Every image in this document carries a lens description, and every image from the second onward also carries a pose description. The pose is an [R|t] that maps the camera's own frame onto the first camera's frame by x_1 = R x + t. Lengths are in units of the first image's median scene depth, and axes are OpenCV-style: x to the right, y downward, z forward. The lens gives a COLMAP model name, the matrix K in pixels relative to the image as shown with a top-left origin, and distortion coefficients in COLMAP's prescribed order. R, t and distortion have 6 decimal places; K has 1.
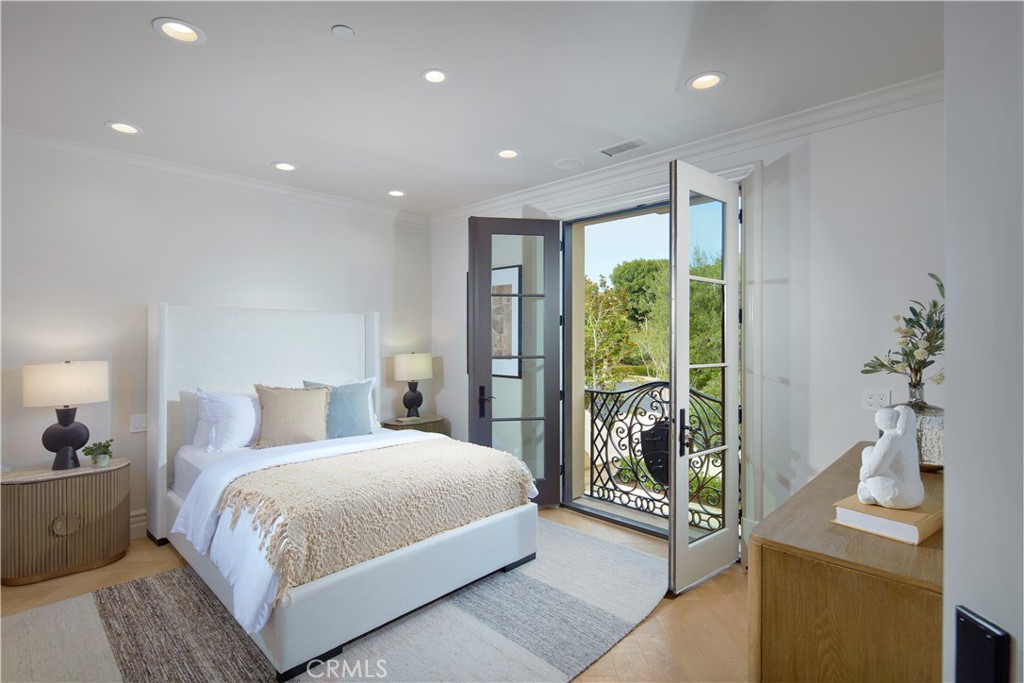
lens RADIAL K [[506.7, 0, 505.9], [0, 506.7, 344.0], [0, 0, 1]] dist [-0.002388, -0.000134]
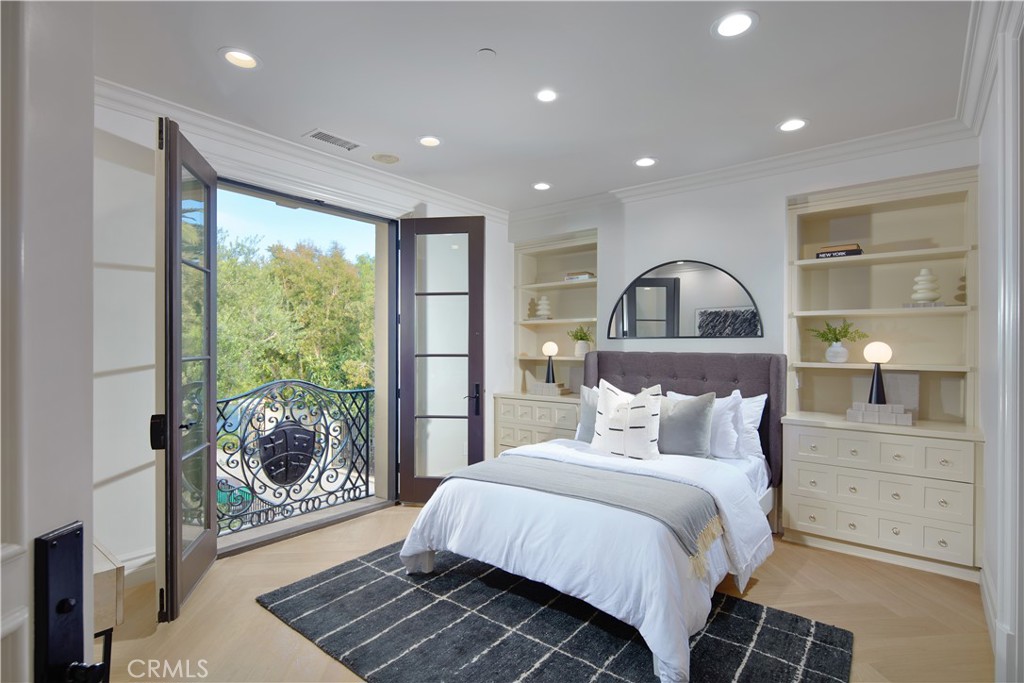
lens RADIAL K [[506.7, 0, 505.5], [0, 506.7, 340.5], [0, 0, 1]] dist [-0.002388, -0.000134]
pose [[-0.110176, -0.009018, 0.993871, -0.684264], [-0.003869, 0.999955, 0.008645, -0.011433], [-0.993905, -0.002893, -0.110206, 0.678051]]
